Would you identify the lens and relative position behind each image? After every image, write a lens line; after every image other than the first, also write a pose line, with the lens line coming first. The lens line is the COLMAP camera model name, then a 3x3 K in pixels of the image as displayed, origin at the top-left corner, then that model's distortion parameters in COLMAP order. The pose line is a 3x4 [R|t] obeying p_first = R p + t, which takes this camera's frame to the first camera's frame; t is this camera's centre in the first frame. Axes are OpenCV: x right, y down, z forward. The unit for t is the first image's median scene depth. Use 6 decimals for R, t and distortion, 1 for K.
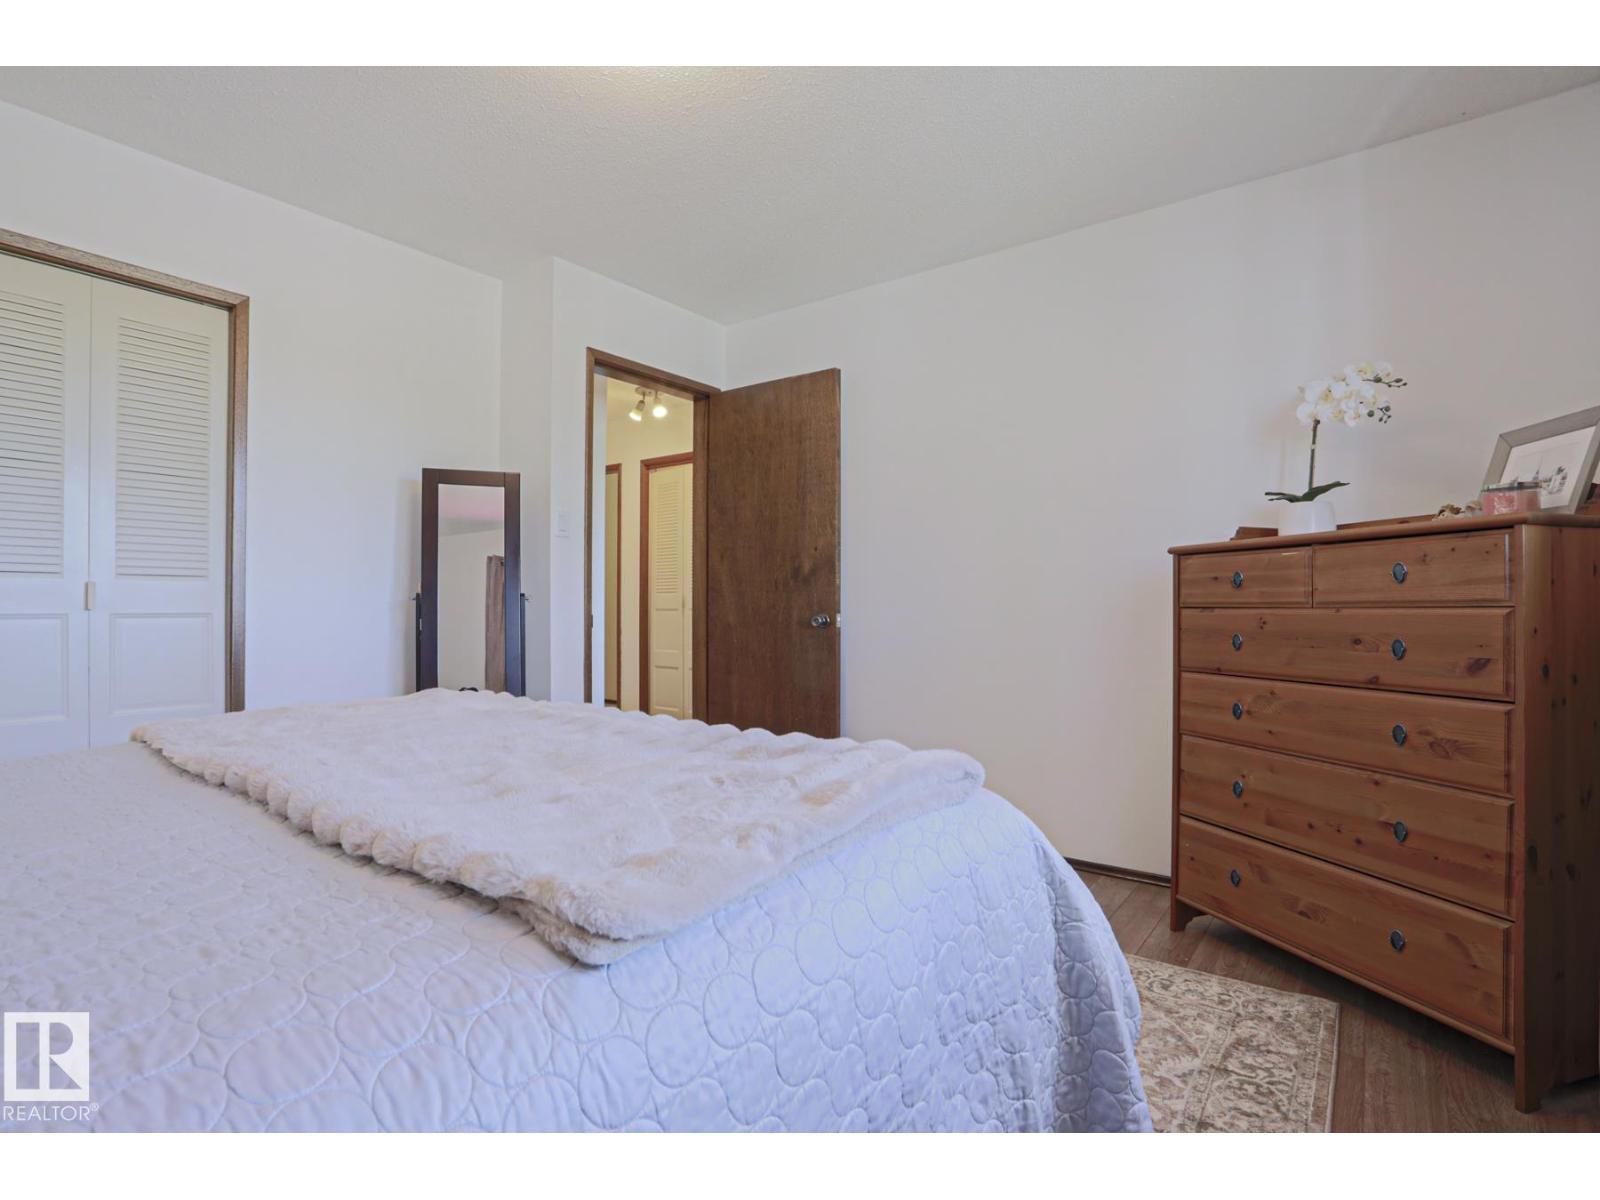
lens RADIAL K [[787.8, 0, 806.9], [0, 787.8, 597.3], [0, 0, 1]] dist [-0.038919, 0.000465]
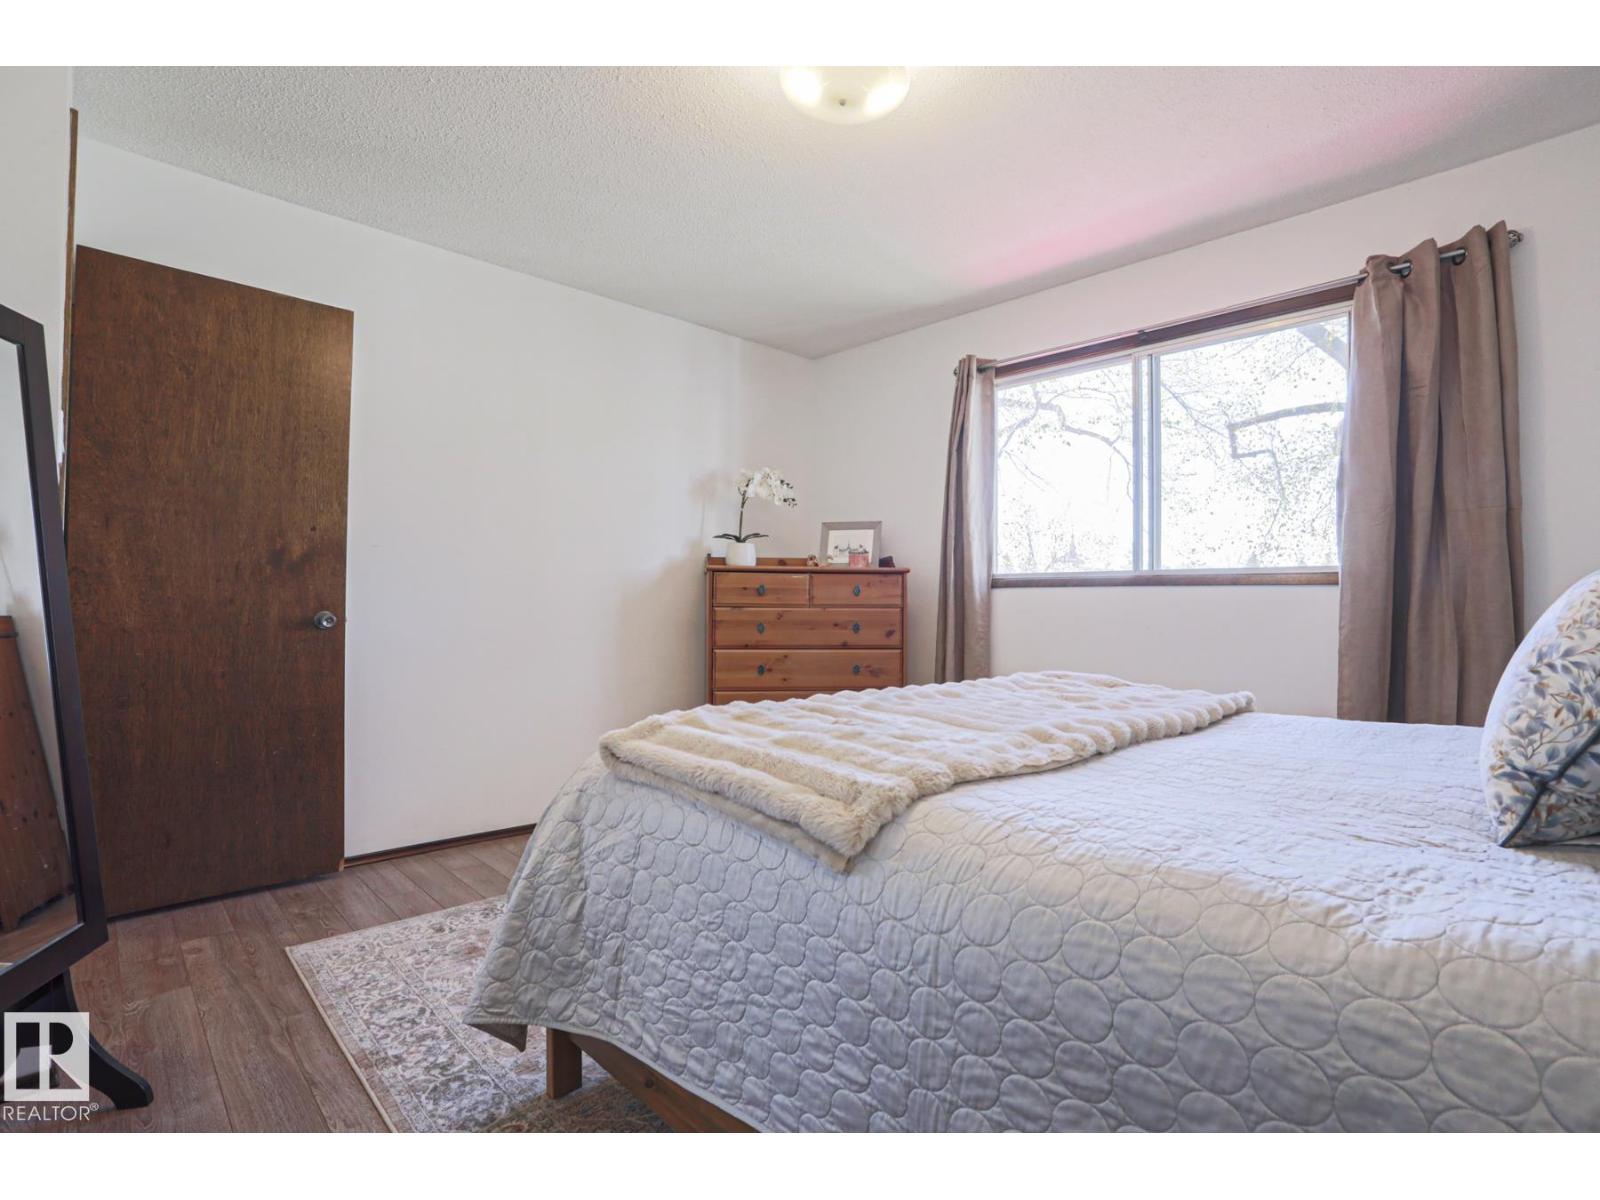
lens RADIAL K [[787.8, 0, 806.9], [0, 787.8, 597.3], [0, 0, 1]] dist [-0.038919, 0.000465]
pose [[0.175899, 0.017661, 0.984250, -0.937663], [-0.016901, 0.999746, -0.014918, 0.014200], [-0.984263, -0.014011, 0.176153, 0.537187]]
